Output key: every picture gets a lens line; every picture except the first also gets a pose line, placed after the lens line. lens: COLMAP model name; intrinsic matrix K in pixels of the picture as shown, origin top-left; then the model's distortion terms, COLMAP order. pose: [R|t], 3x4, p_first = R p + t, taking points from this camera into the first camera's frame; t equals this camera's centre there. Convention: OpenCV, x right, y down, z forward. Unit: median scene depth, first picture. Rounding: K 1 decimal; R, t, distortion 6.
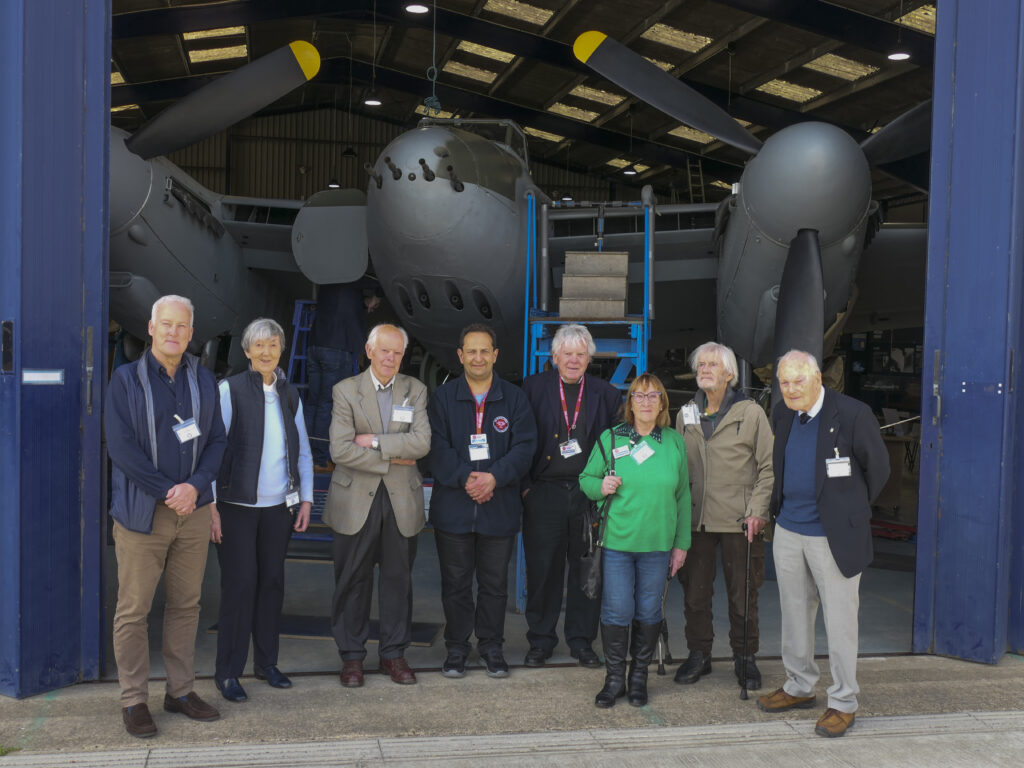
lens RADIAL K [[1144.6, 0, 512.0], [0, 1144.6, 384.0], [0, 0, 1]] dist [-0.017816, -0.004512]
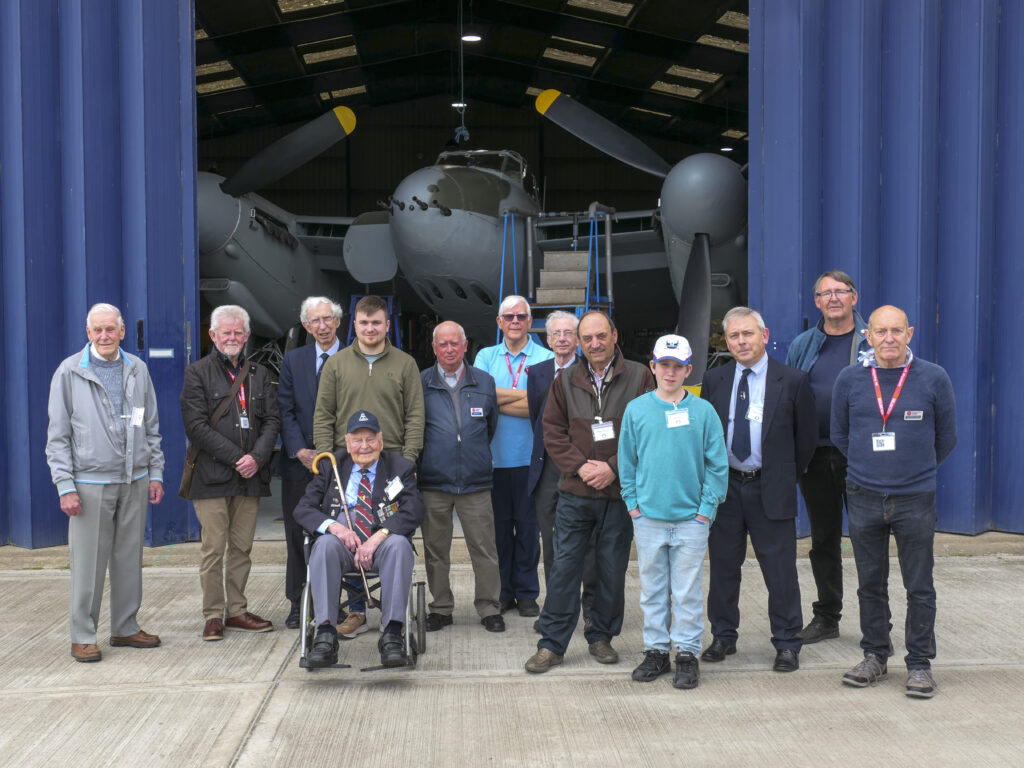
lens RADIAL K [[1288.3, 0, 512.0], [0, 1288.3, 384.0], [0, 0, 1]] dist [-0.005279, 0.002011]
pose [[0.989278, -0.021399, -0.144469, 0.220491], [0.023272, 0.999665, 0.011289, 0.018000], [0.144179, -0.014530, 0.989445, -0.473170]]
